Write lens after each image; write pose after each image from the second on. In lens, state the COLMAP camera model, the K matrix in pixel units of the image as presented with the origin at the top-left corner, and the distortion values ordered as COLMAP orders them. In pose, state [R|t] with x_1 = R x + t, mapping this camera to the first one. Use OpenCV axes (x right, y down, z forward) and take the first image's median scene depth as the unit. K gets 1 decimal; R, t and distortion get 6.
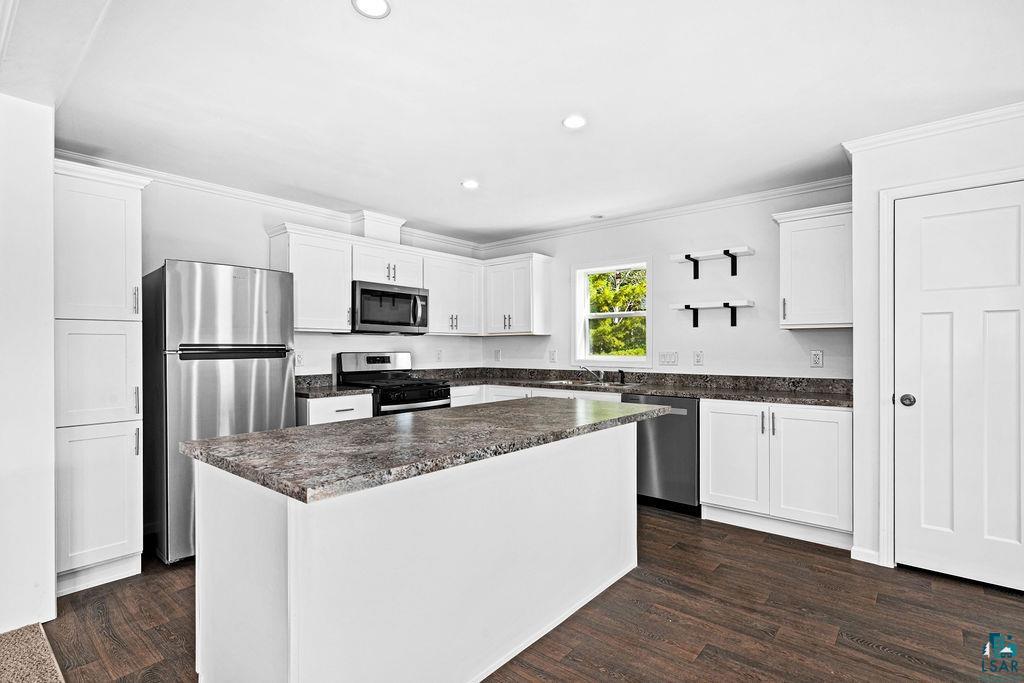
lens RADIAL K [[494.4, 0, 511.6], [0, 494.4, 348.8], [0, 0, 1]] dist [-0.000989, 0.003688]
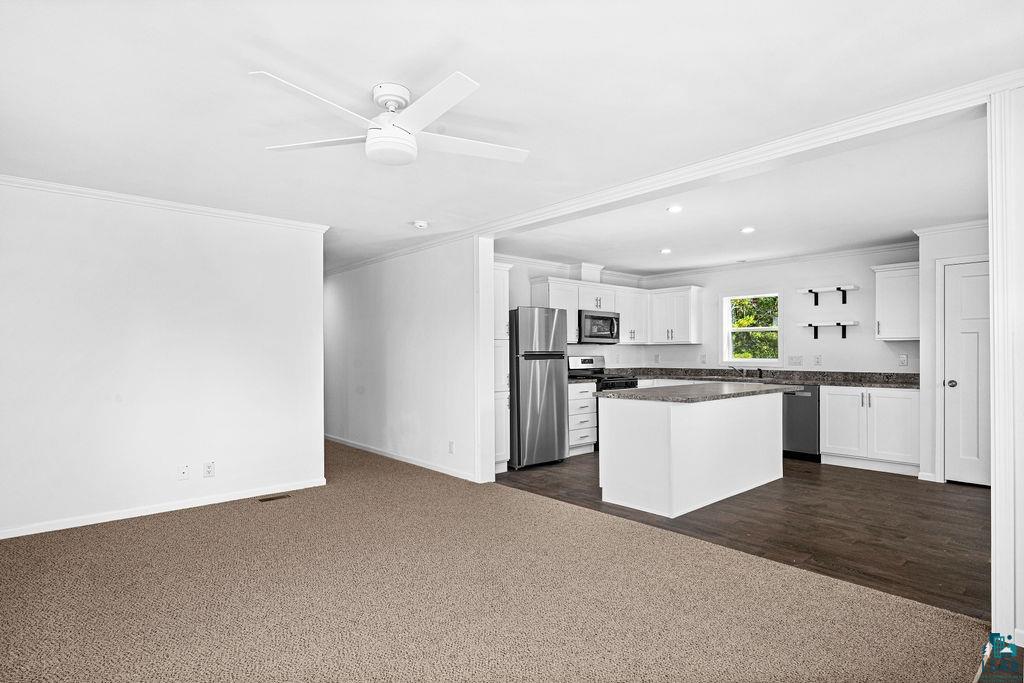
lens RADIAL K [[538.2, 0, 510.7], [0, 538.2, 354.7], [0, 0, 1]] dist [0.001291, 0.001938]
pose [[0.989613, -0.001061, -0.143754, -0.290971], [0.001267, 0.999998, 0.001335, -0.000287], [0.143753, -0.001504, 0.989612, -0.702471]]
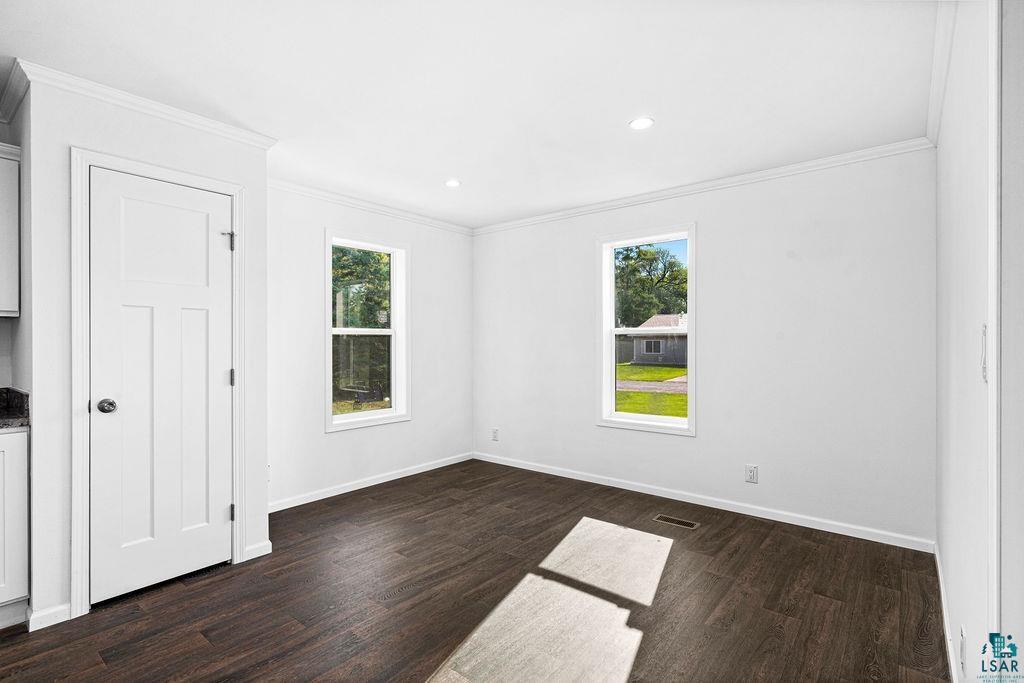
lens RADIAL K [[494.4, 0, 510.0], [0, 494.4, 343.9], [0, 0, 1]] dist [-0.000989, 0.003688]
pose [[-0.015096, -0.002273, 0.999883, -0.042212], [0.002485, 0.999994, 0.002311, -0.002860], [-0.999883, 0.002520, -0.015091, 0.209863]]
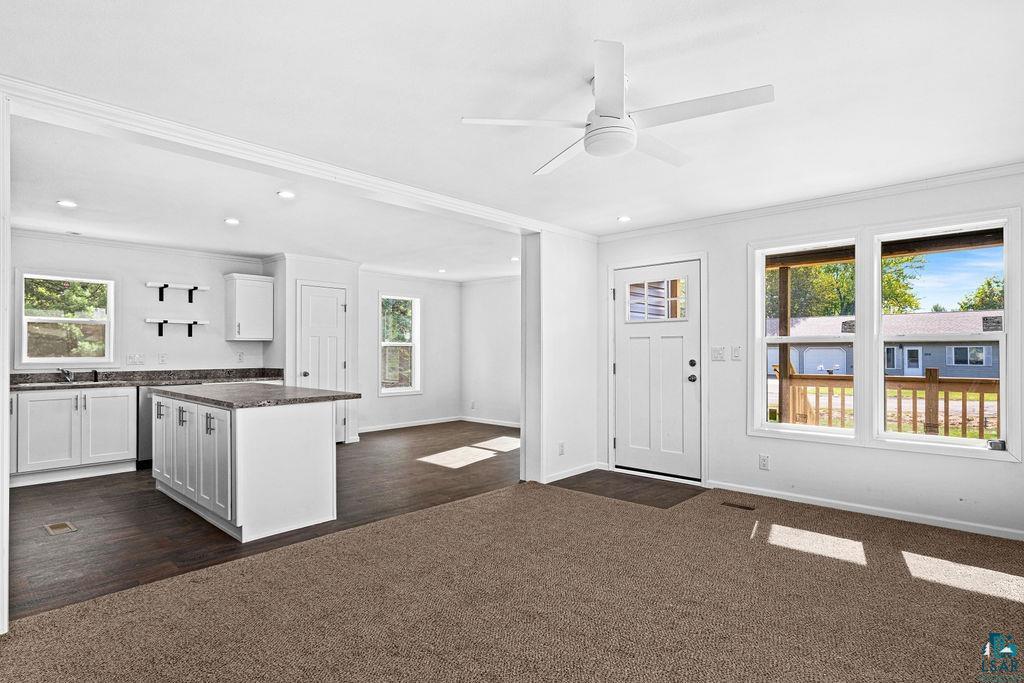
lens RADIAL K [[538.2, 0, 511.4], [0, 538.2, 349.3], [0, 0, 1]] dist [0.001291, 0.001938]
pose [[0.047511, 0.002834, 0.998867, -1.093309], [0.001943, 0.999994, -0.002930, -0.000942], [-0.998869, 0.002080, 0.047505, -0.047134]]
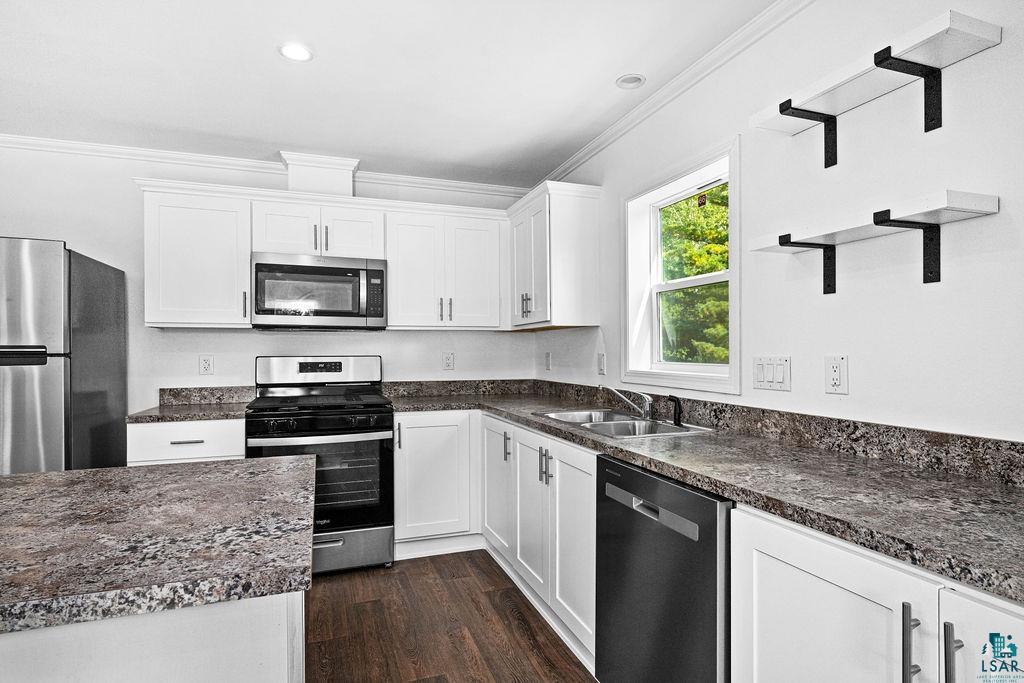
lens RADIAL K [[538.2, 0, 509.1], [0, 538.2, 350.7], [0, 0, 1]] dist [0.001291, 0.001938]
pose [[0.865548, -0.001900, -0.500822, 0.371599], [0.002951, 0.999995, 0.001306, -0.000885], [0.500817, -0.002609, 0.865550, 0.525892]]
